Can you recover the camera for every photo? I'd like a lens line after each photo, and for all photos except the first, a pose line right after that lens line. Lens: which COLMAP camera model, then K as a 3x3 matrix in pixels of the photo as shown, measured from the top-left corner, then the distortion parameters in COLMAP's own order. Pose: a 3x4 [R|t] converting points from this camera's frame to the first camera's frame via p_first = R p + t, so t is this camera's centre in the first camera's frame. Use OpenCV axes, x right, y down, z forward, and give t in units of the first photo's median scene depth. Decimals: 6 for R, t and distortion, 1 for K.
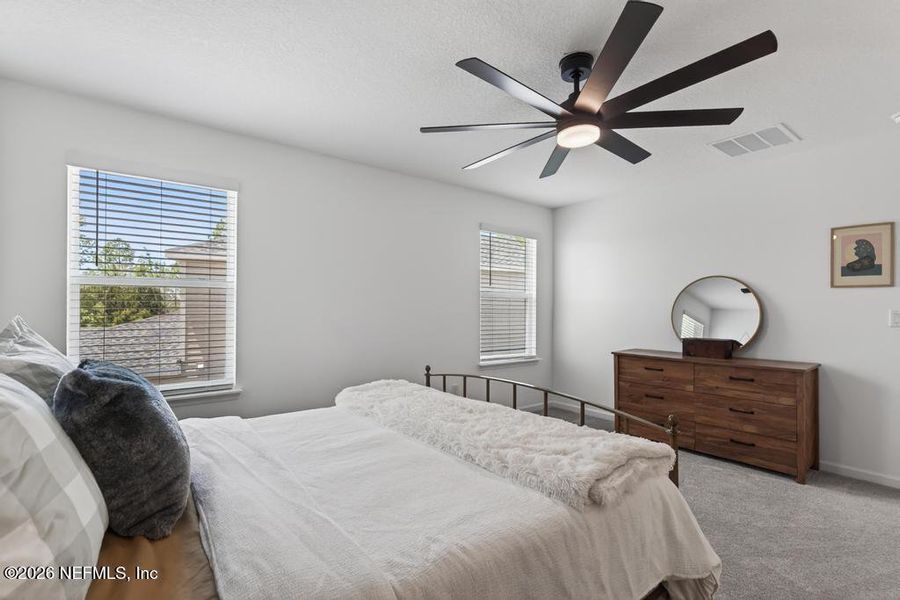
lens RADIAL K [[414.7, 0, 450.6], [0, 414.7, 301.1], [0, 0, 1]] dist [0.000253, -0.000548]
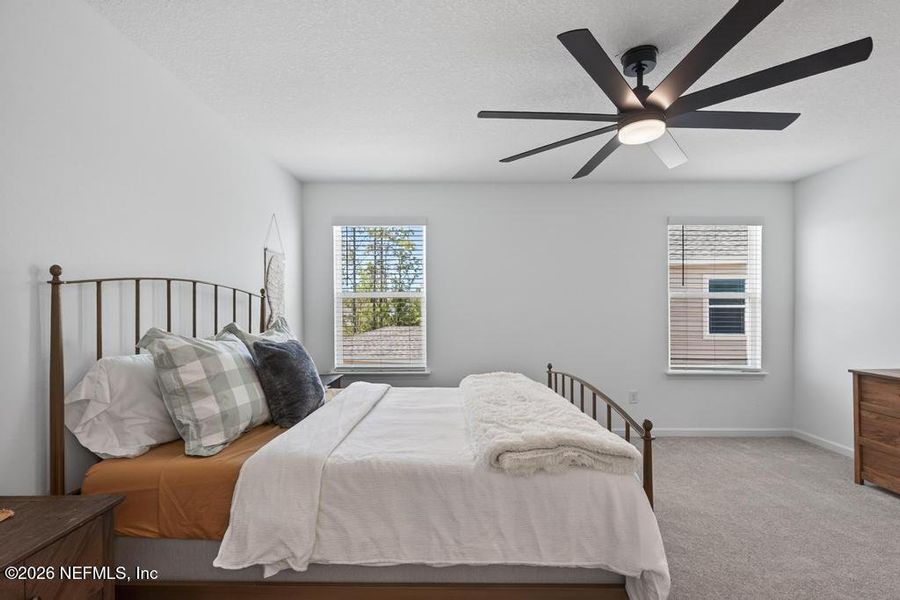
lens RADIAL K [[422.6, 0, 454.6], [0, 422.6, 310.7], [0, 0, 1]] dist [0.000601, -0.000146]
pose [[0.787956, -0.004819, -0.615713, 0.405971], [0.014839, 0.999828, 0.011165, -0.001106], [0.615553, -0.017934, 0.787891, -0.032403]]
